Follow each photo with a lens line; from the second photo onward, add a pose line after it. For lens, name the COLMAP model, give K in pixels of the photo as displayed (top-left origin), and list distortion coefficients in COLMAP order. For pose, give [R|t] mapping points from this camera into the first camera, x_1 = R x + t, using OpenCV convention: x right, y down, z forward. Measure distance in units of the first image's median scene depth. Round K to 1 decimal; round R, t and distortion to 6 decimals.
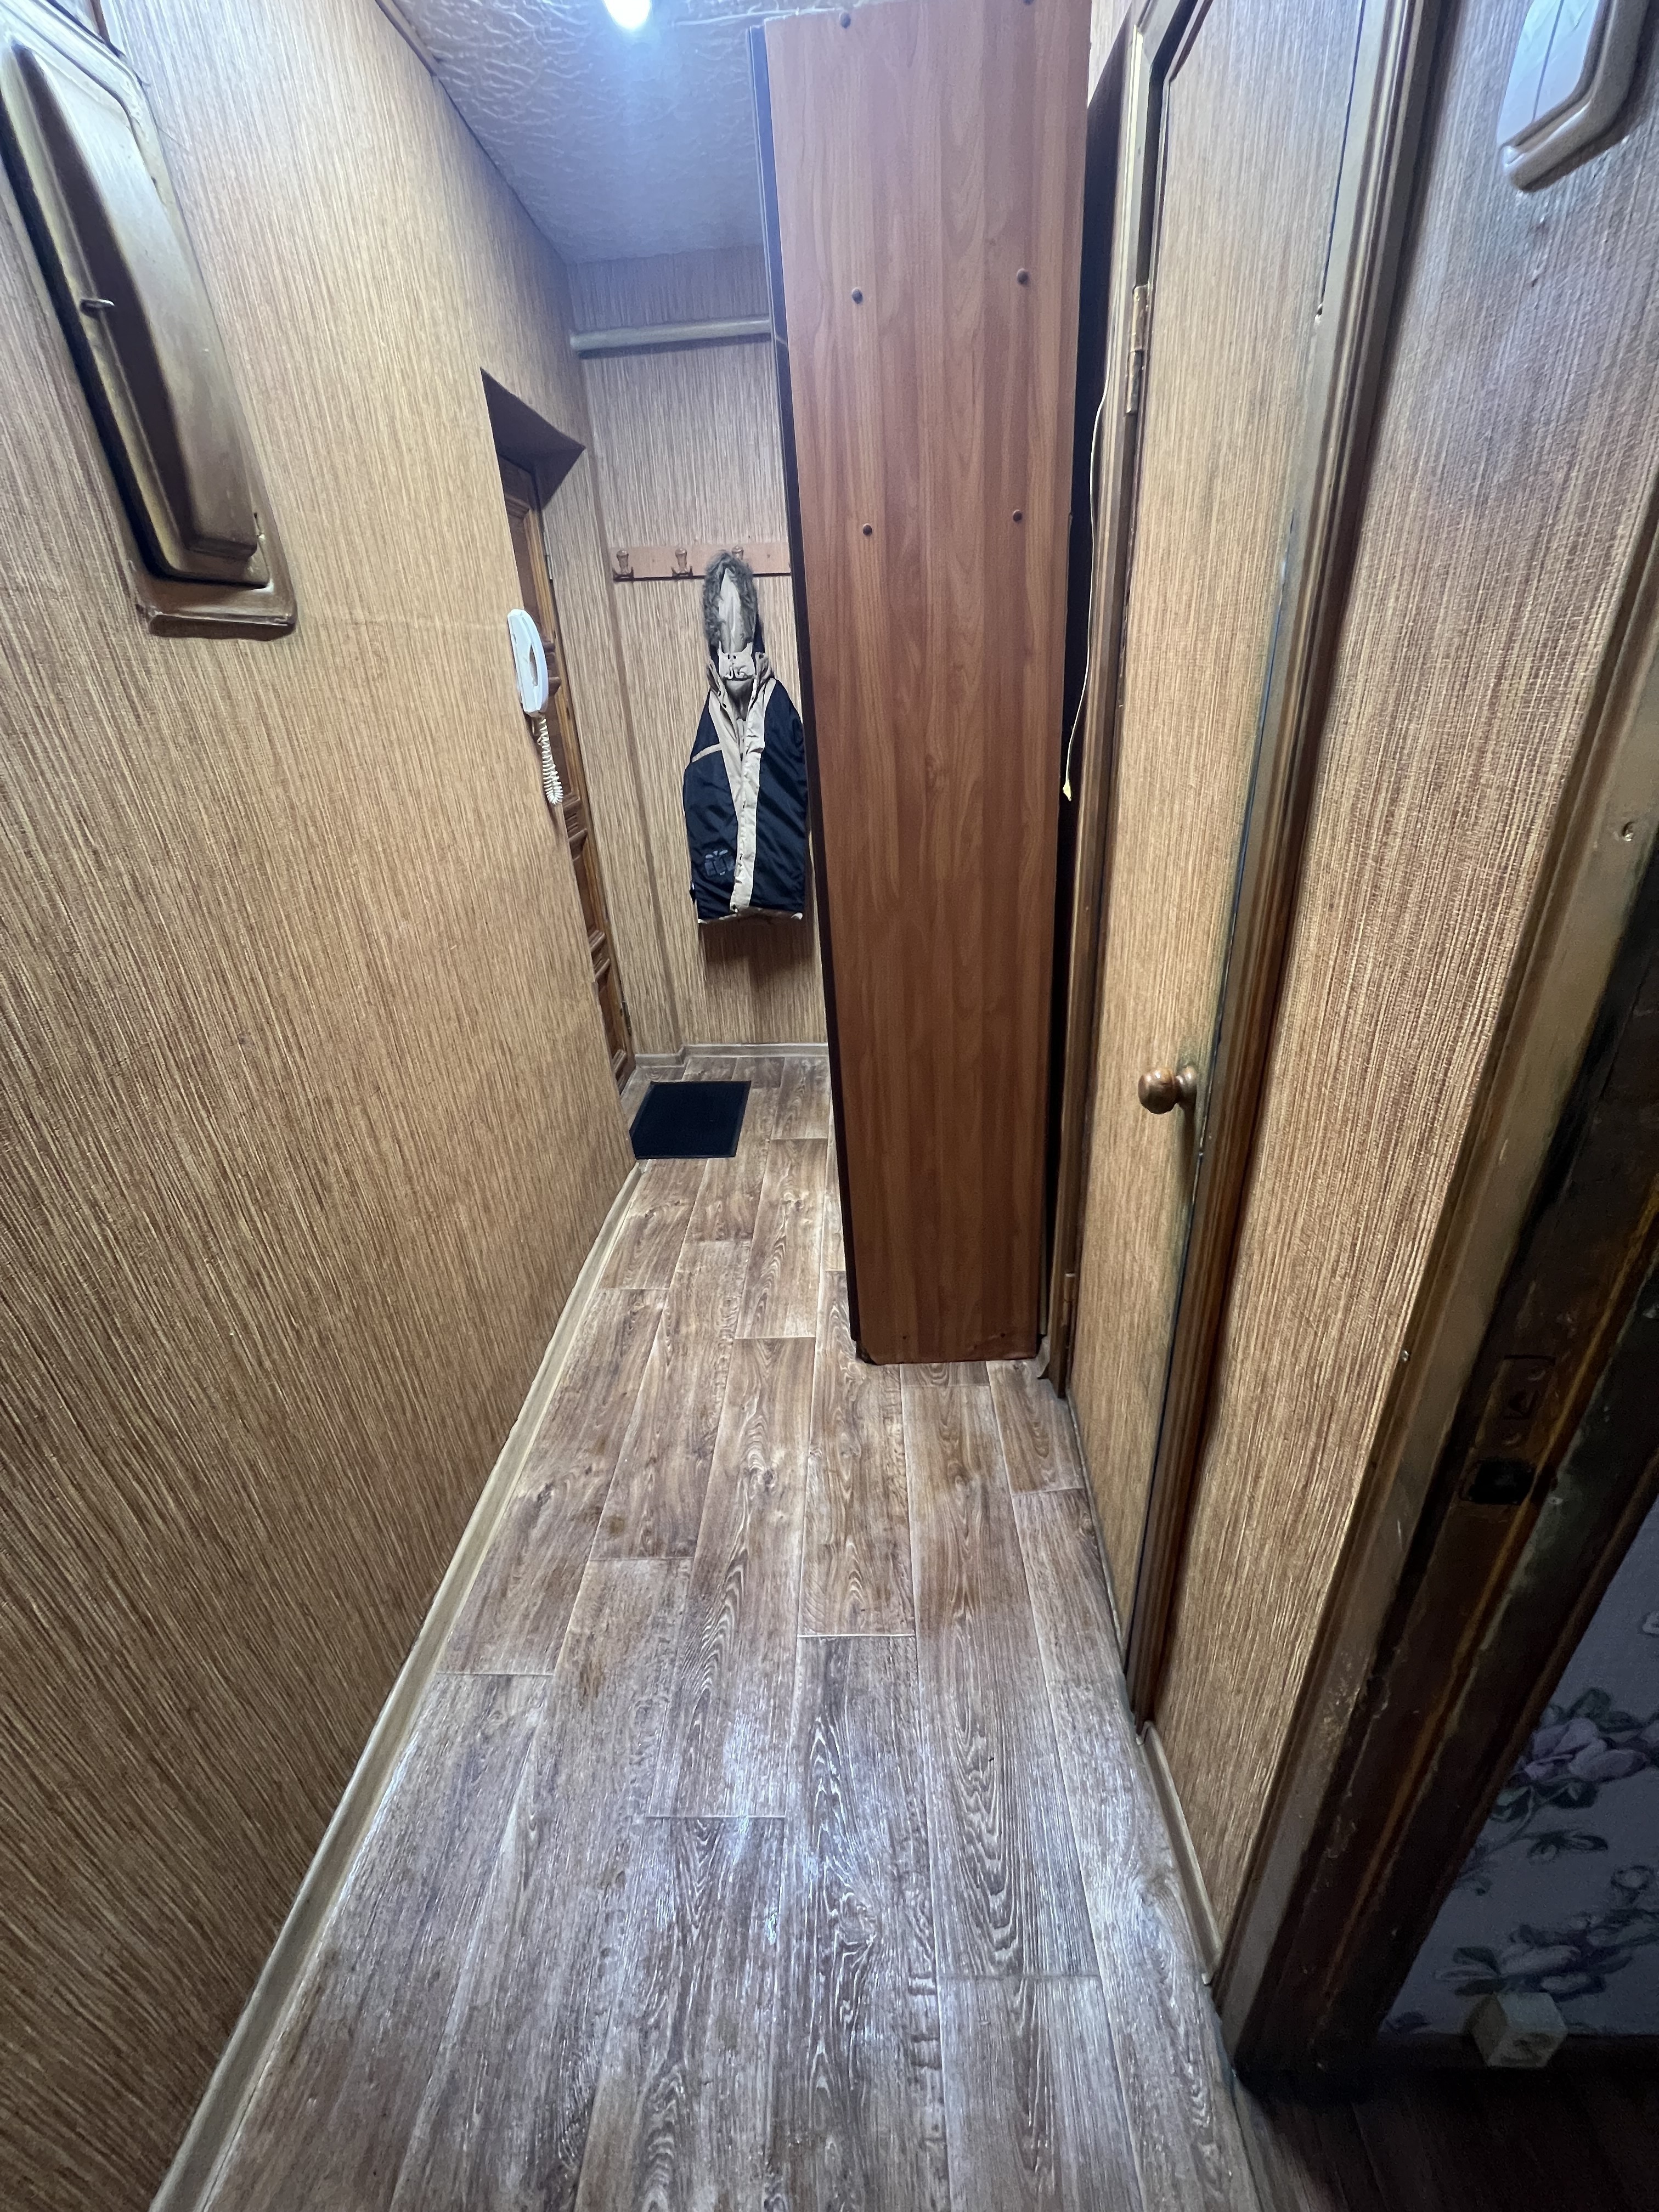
lens RADIAL K [[879.2, 0, 832.1], [0, 879.2, 1102.7], [0, 0, 1]] dist [-0.001696, 0.000588]
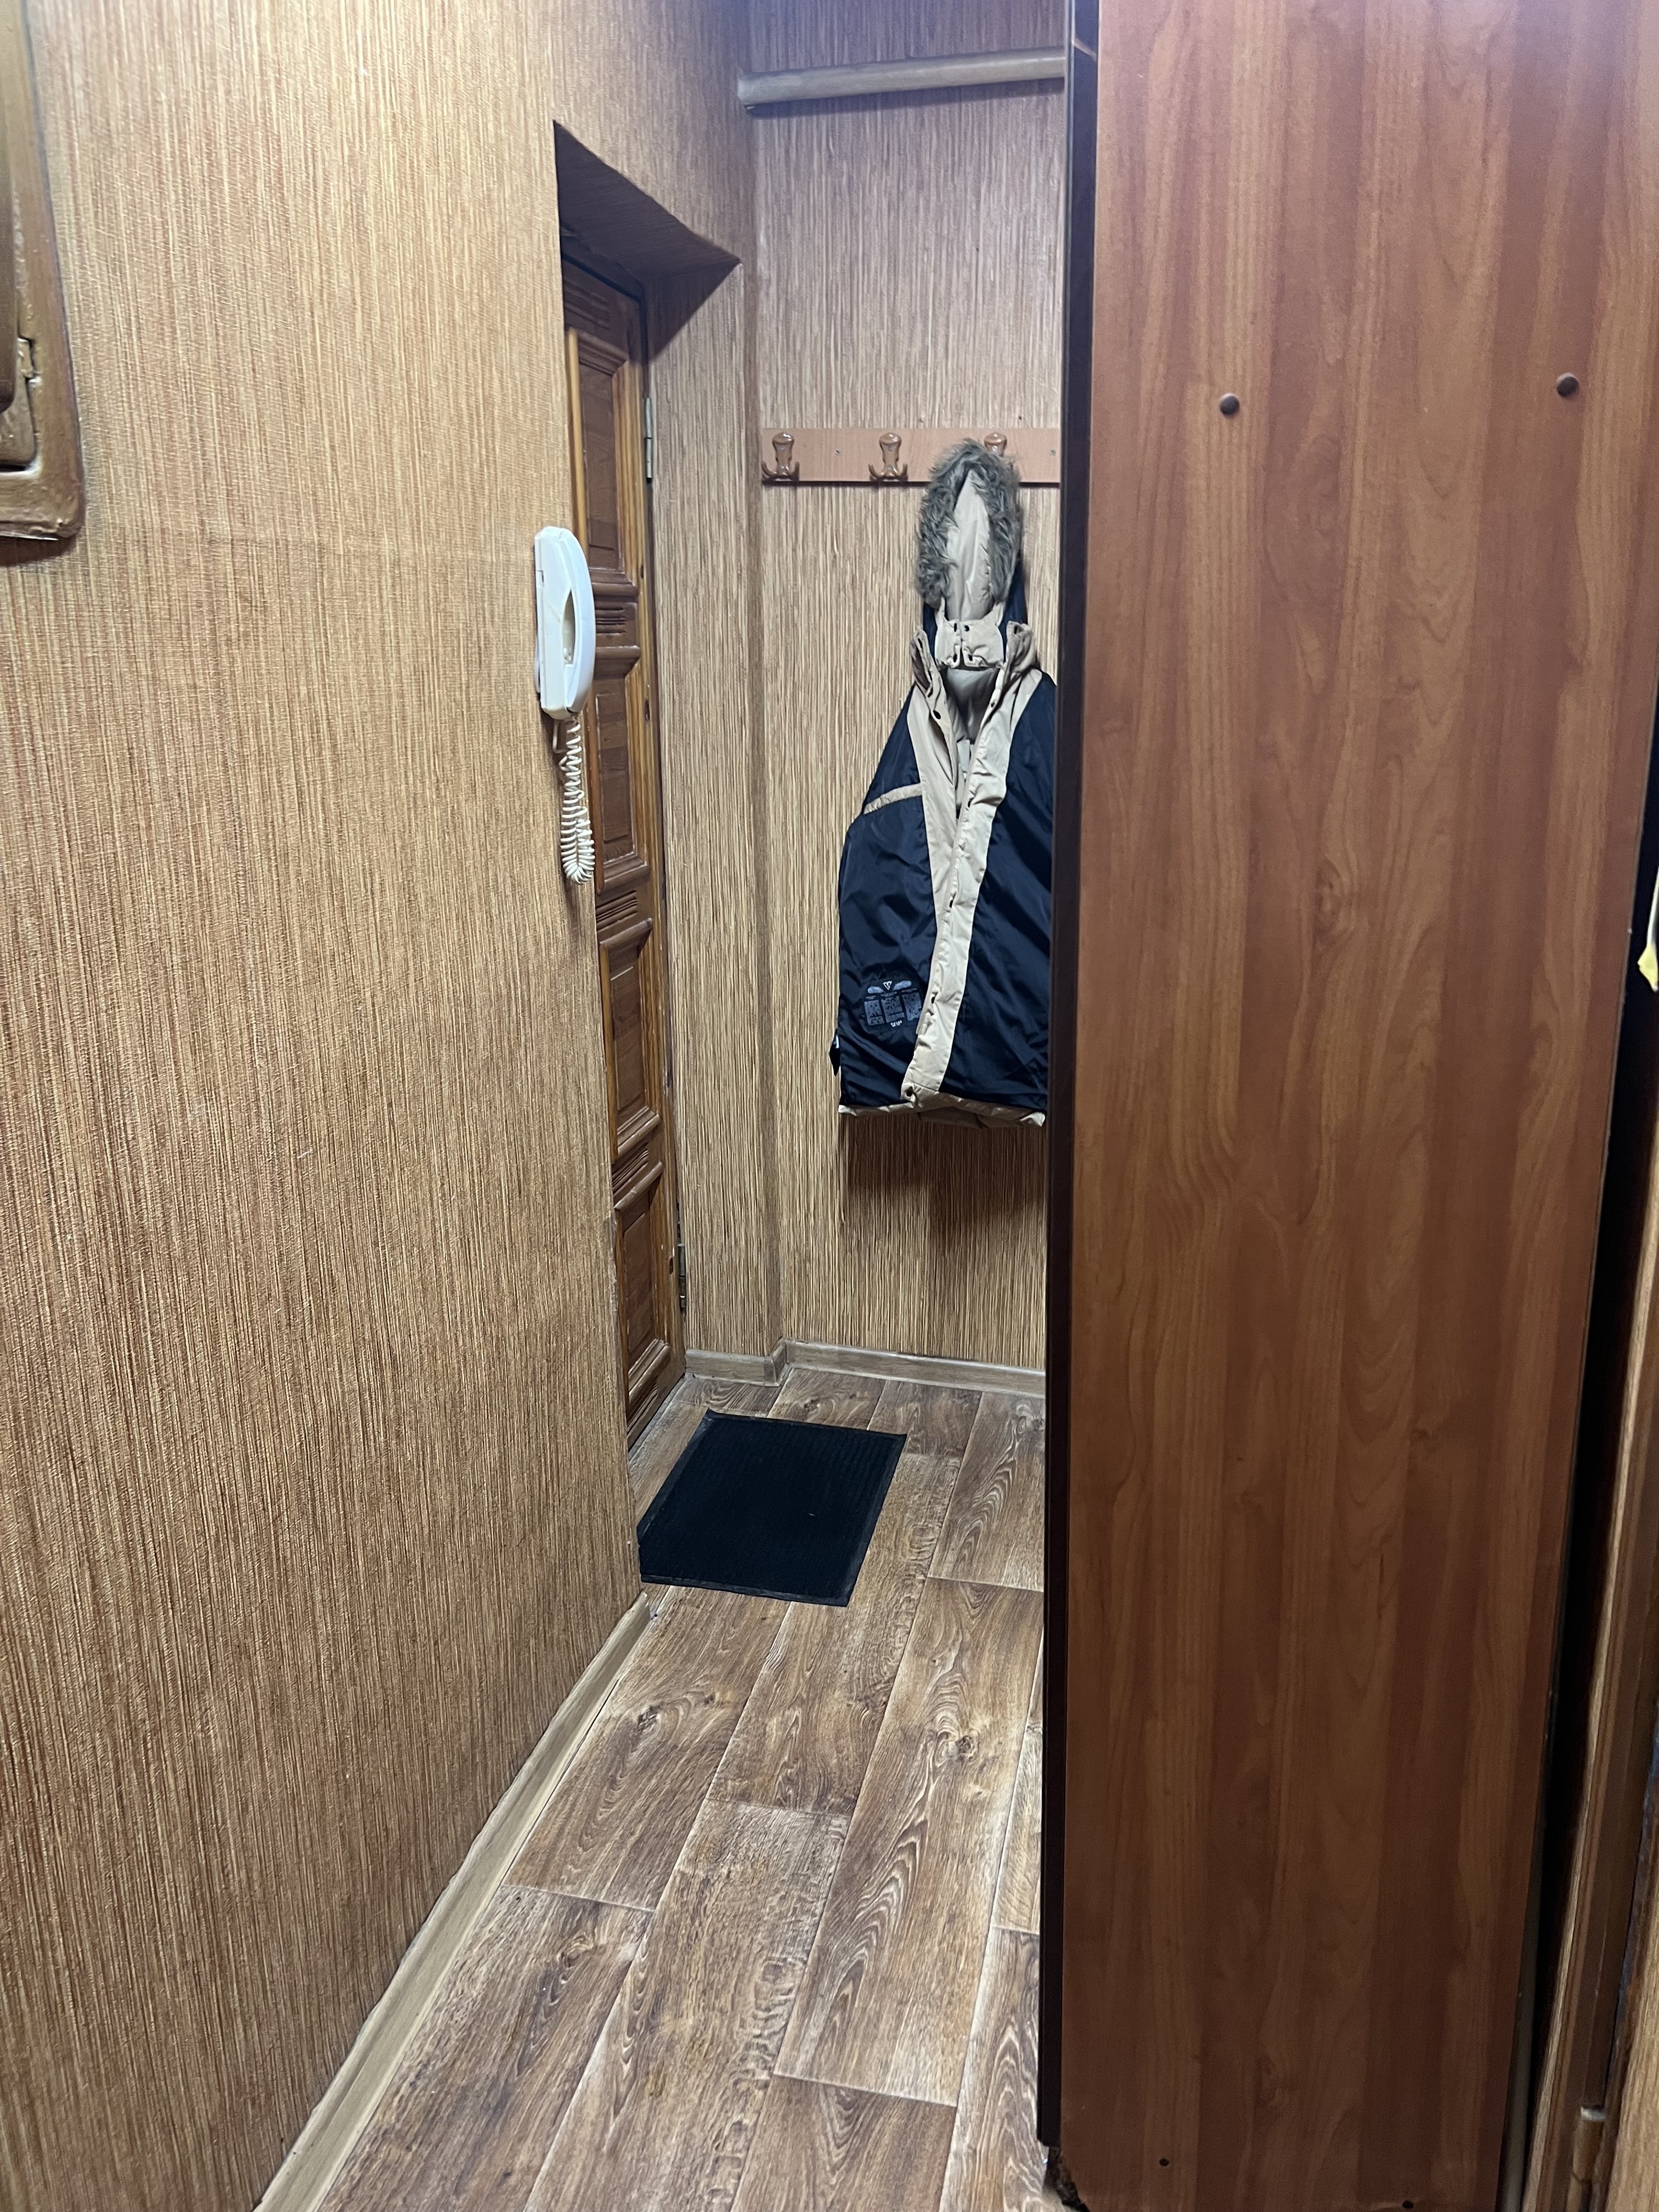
lens RADIAL K [[1669.6, 0, 838.7], [0, 1669.6, 1119.9], [0, 0, 1]] dist [0.046592, -0.050465]
pose [[0.980748, 0.099724, -0.167892, 0.017069], [-0.127908, 0.977722, -0.166430, -0.069356], [0.147555, 0.184701, 0.971655, 0.112814]]
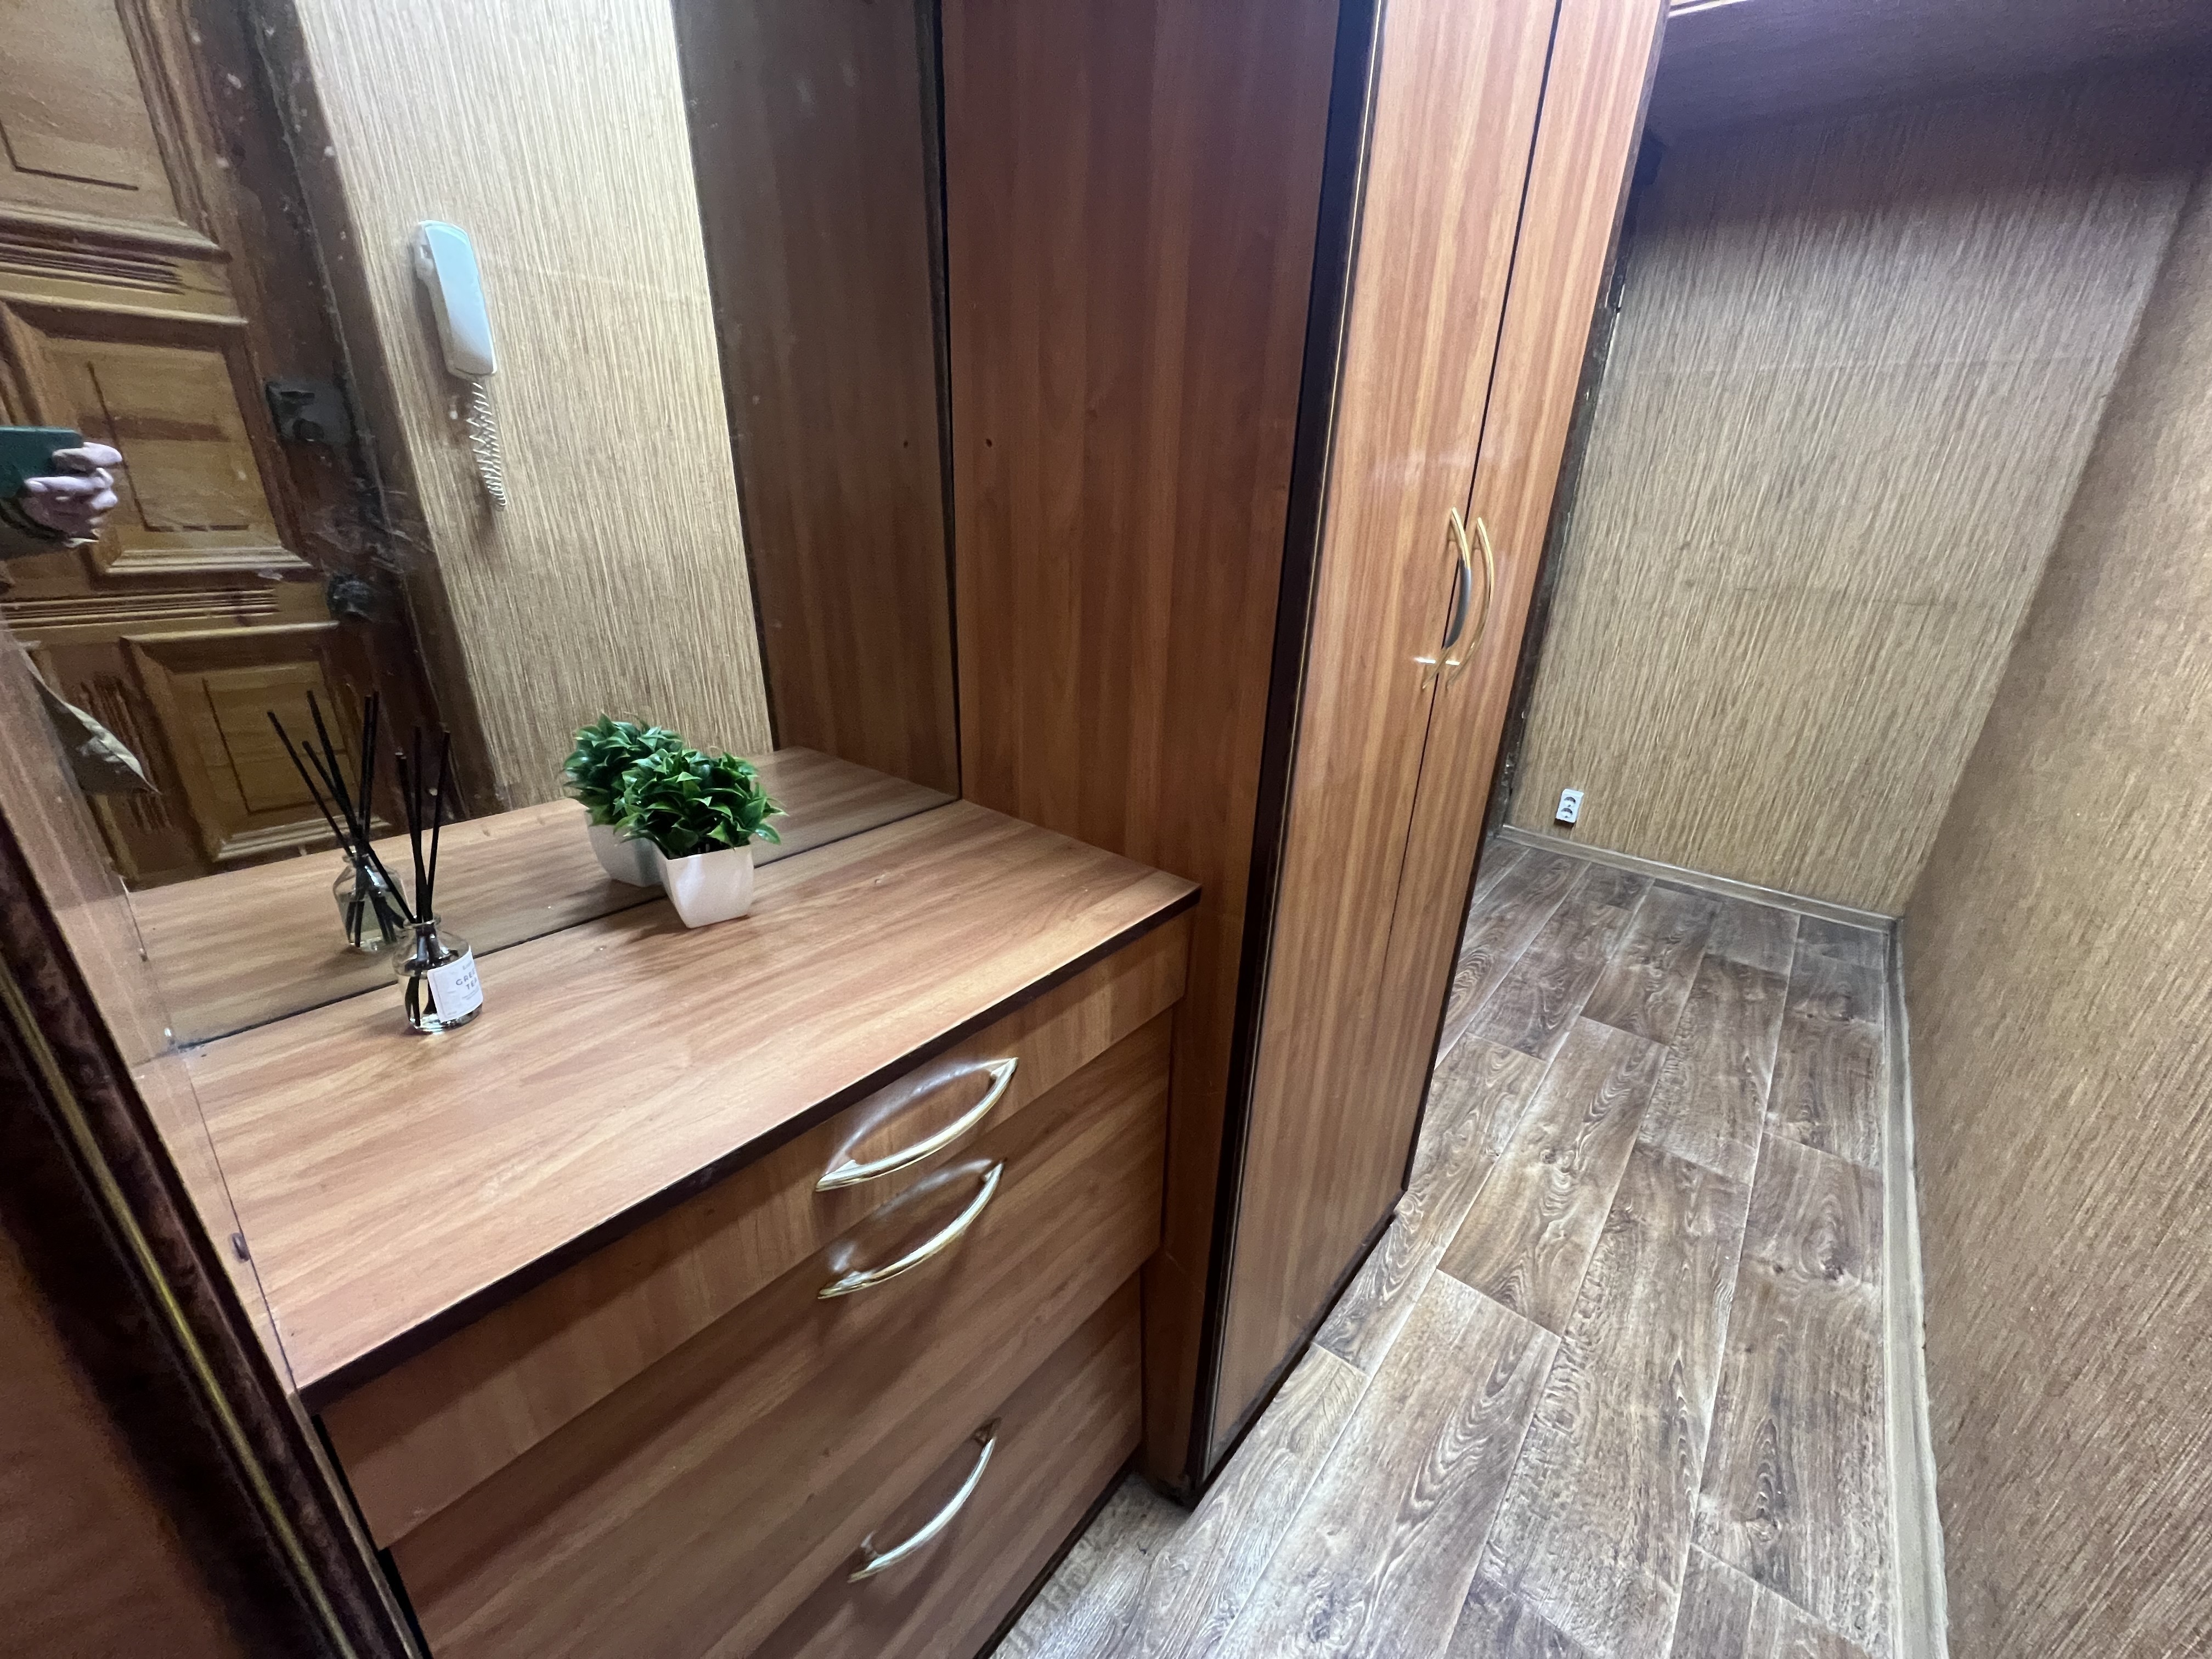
lens RADIAL K [[879.2, 0, 1103.3], [0, 879.2, 828.2], [0, 0, 1]] dist [-0.001696, 0.000588]
pose [[-0.788961, -0.199153, 0.581274, -0.165648], [0.288071, 0.715715, 0.636213, -0.573730], [-0.542730, 0.669396, -0.507301, 1.433867]]
